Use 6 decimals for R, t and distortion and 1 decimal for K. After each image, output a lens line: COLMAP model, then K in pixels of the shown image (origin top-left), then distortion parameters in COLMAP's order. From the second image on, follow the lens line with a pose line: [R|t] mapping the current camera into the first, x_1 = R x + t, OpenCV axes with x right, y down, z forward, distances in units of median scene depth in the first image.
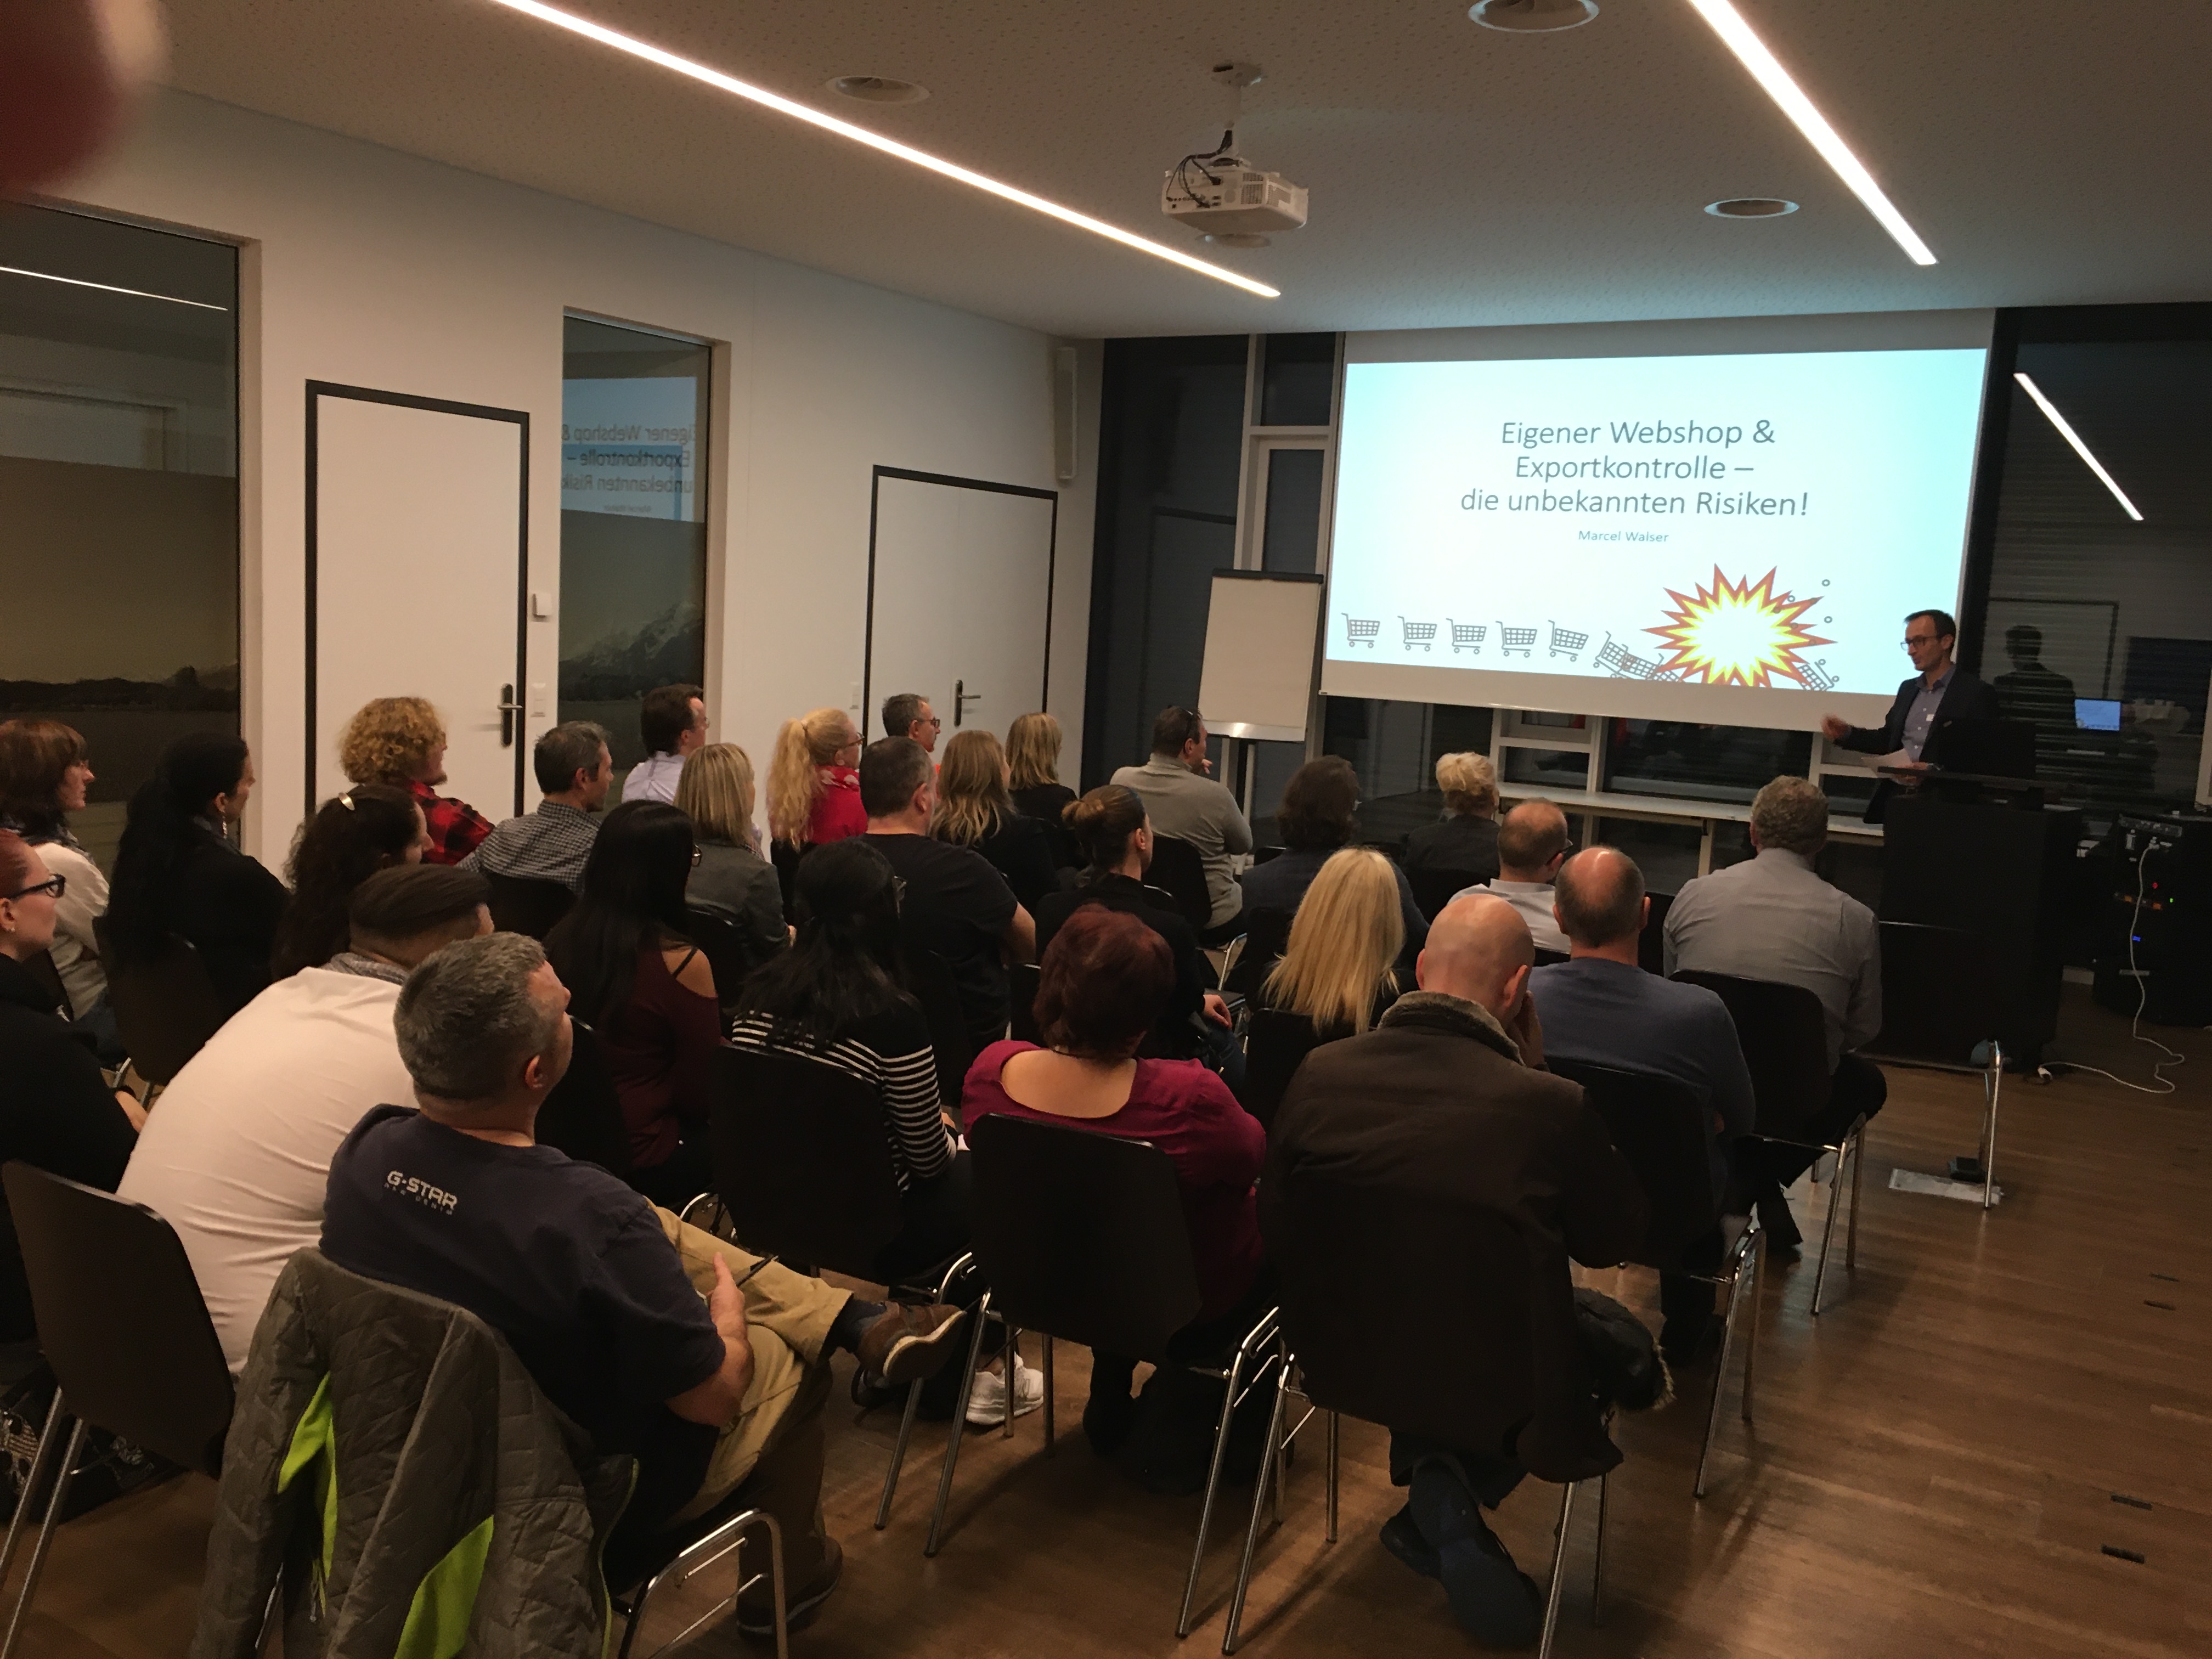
lens RADIAL K [[1880.9, 0, 1106.0], [0, 1880.9, 829.5], [0, 0, 1]] dist [0.104522, -0.002675]
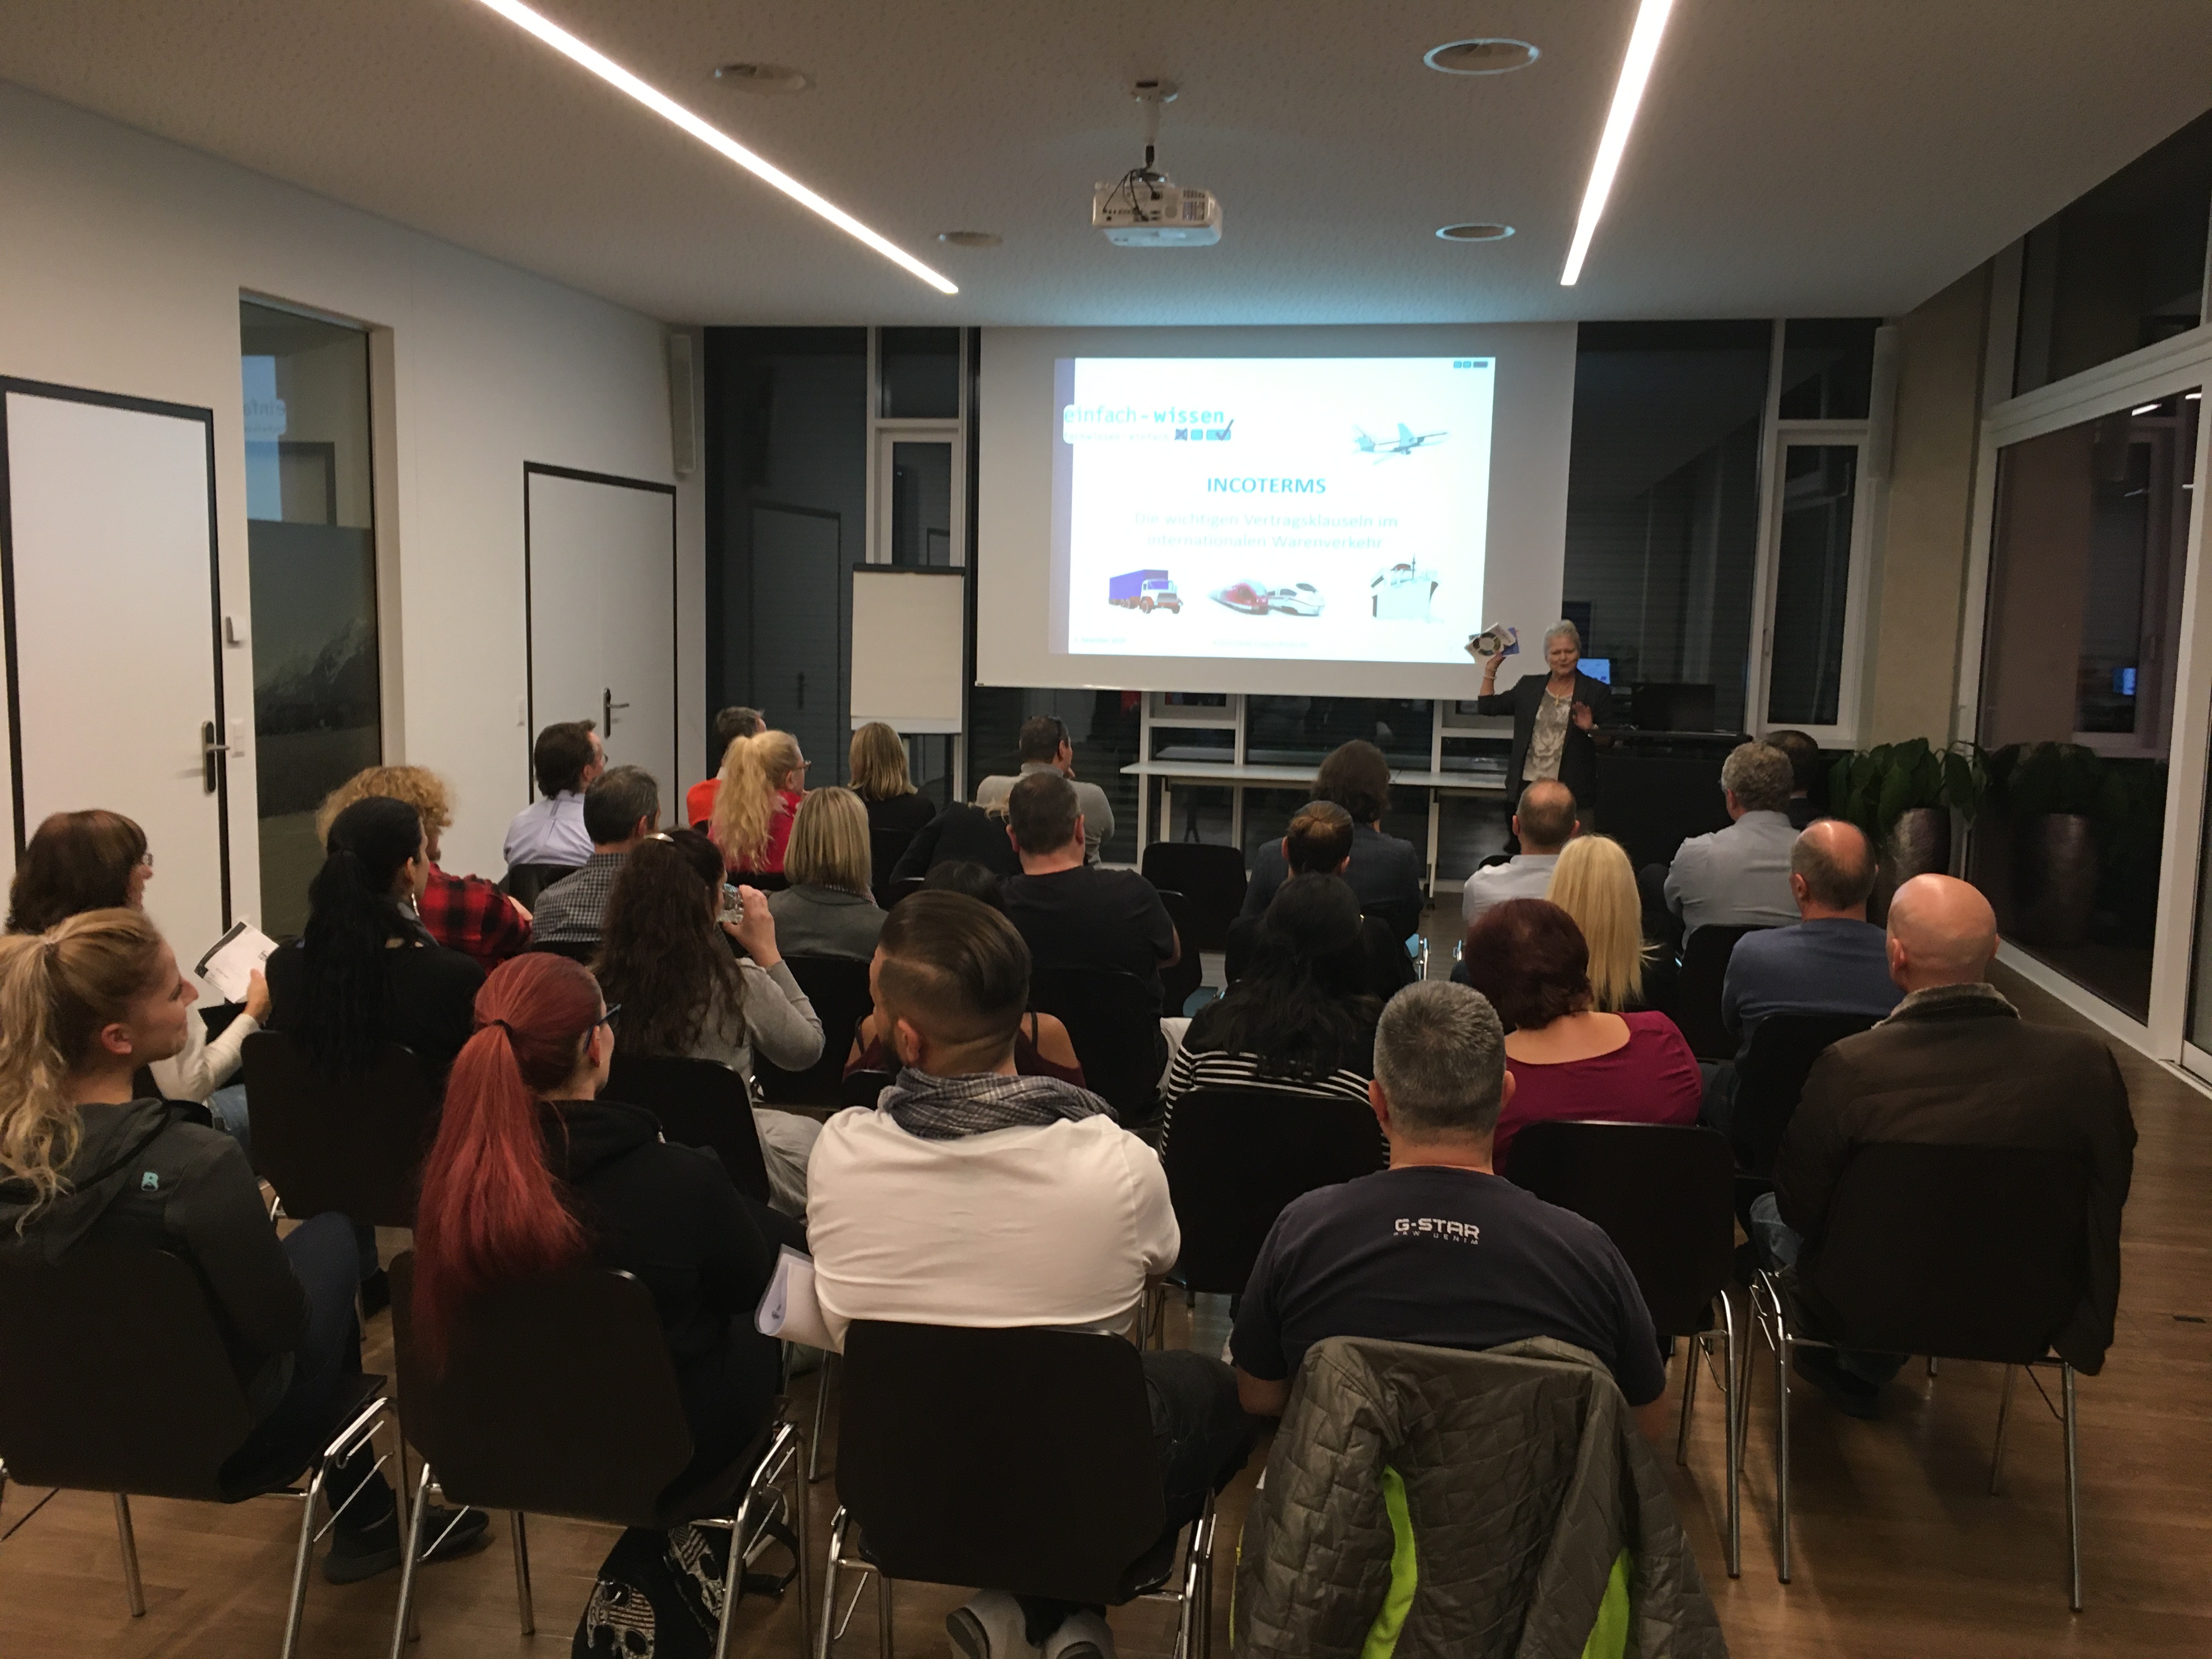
lens RADIAL K [[1892.5, 0, 1106.0], [0, 1892.5, 829.5], [0, 0, 1]] dist [0.114530, -0.008856]
pose [[0.940037, -0.075395, 0.332635, -0.199055], [0.071789, 0.997151, 0.023136, -0.016097], [-0.333432, 0.002130, 0.942772, 0.023686]]
